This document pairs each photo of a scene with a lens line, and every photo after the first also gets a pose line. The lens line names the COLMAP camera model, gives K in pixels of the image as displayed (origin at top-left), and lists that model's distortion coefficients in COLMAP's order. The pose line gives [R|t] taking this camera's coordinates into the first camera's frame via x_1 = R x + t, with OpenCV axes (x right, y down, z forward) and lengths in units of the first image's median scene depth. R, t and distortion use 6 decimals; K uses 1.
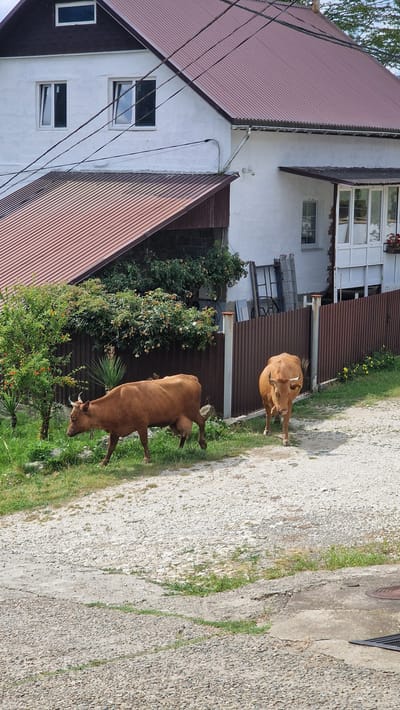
lens RADIAL K [[1492.9, 0, 180.2], [0, 1492.9, 363.9], [0, 0, 1]] dist [-0.007470, 0.000000]
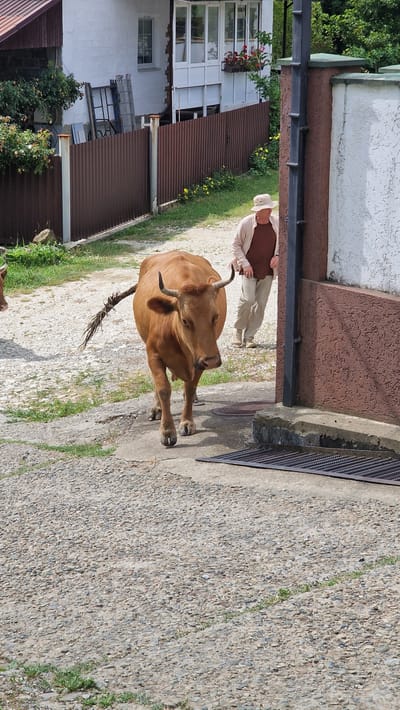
lens RADIAL K [[1492.9, 0, 180.0], [0, 1492.9, 369.9], [0, 0, 1]] dist [-0.007470, 0.000000]
pose [[0.994025, -0.038124, 0.102277, 0.001791], [0.025808, 0.992540, 0.119153, 0.004058], [-0.106056, -0.115802, 0.987594, 0.014427]]
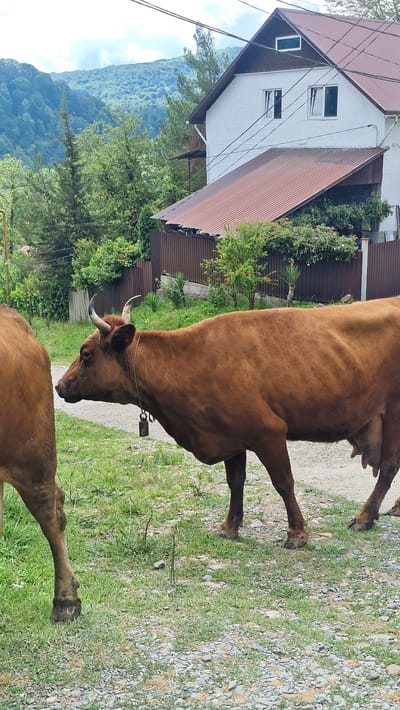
lens RADIAL K [[1000.1, 0, 199.2], [0, 1000.1, 360.8], [0, 0, 1]] dist [0.199088, 0.000000]
pose [[0.982819, 0.026155, -0.182711, 0.058974], [-0.010366, 0.996168, 0.086842, 0.005073], [0.184283, -0.083456, 0.979324, -0.121436]]
